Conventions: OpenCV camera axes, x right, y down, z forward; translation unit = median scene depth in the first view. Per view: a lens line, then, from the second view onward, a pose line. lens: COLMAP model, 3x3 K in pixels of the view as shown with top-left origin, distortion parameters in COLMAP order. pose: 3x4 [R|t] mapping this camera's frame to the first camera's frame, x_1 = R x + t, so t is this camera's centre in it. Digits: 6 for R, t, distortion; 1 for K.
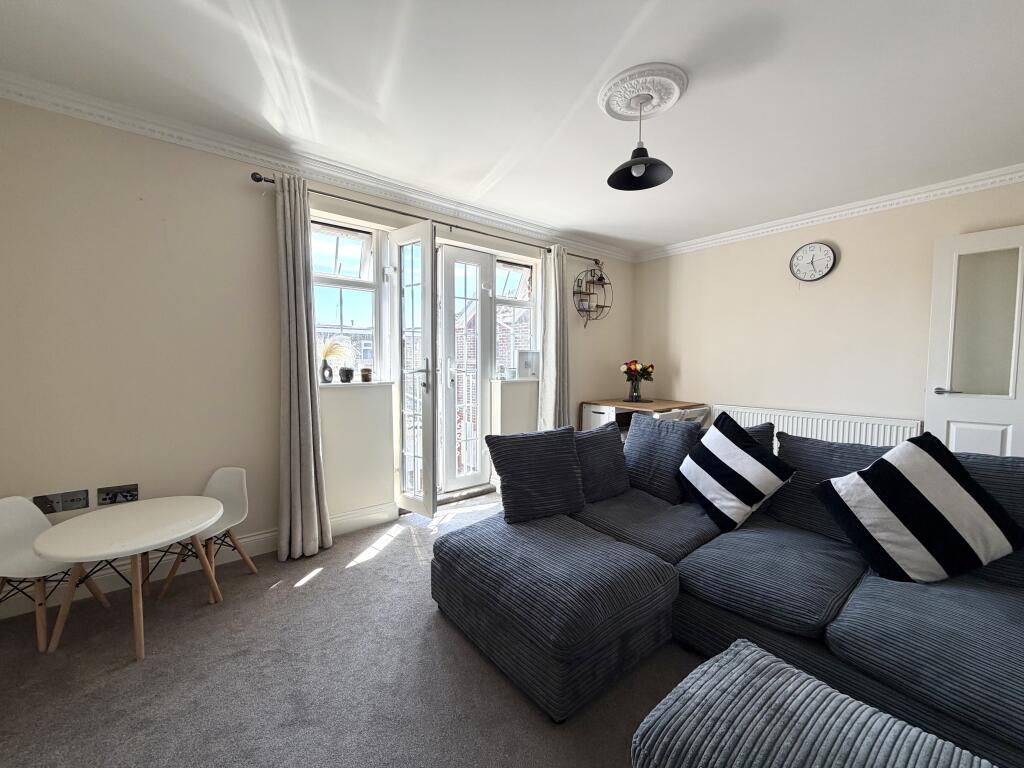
lens RADIAL K [[408.5, 0, 509.5], [0, 408.5, 386.4], [0, 0, 1]] dist [0.000657, 0.000040]
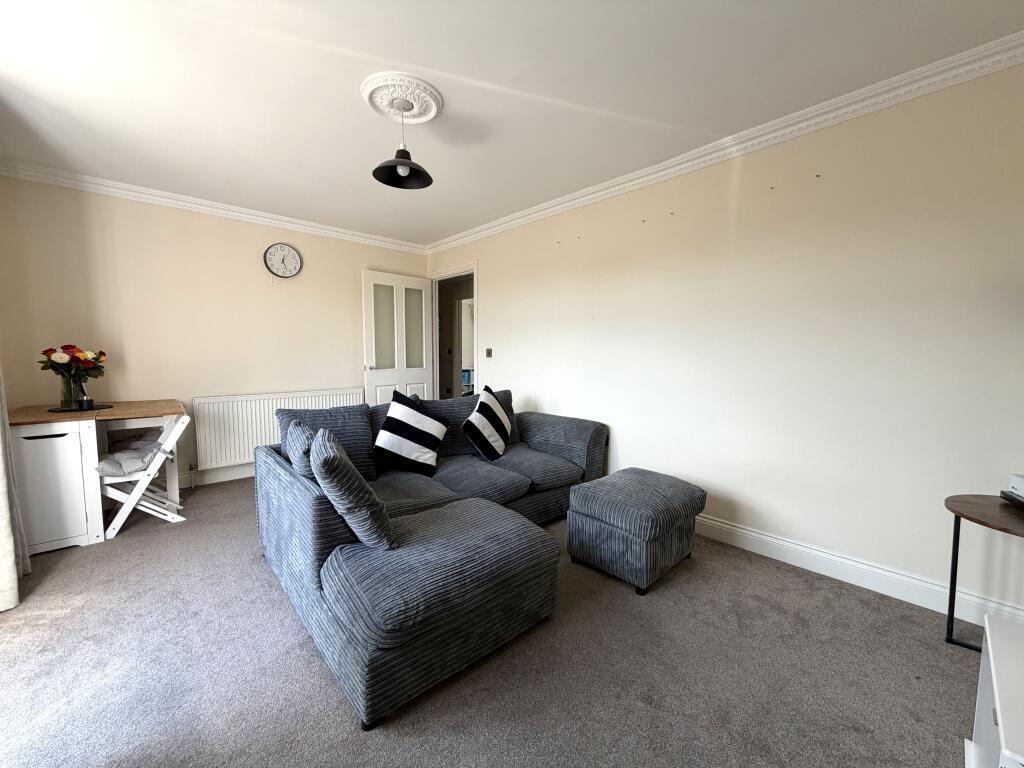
lens RADIAL K [[408.5, 0, 509.5], [0, 408.5, 386.4], [0, 0, 1]] dist [0.000657, 0.000040]
pose [[-0.062474, -0.088235, 0.994139, -0.607921], [0.051894, 0.994450, 0.091524, -0.038221], [-0.996697, 0.057308, -0.057549, 0.608045]]
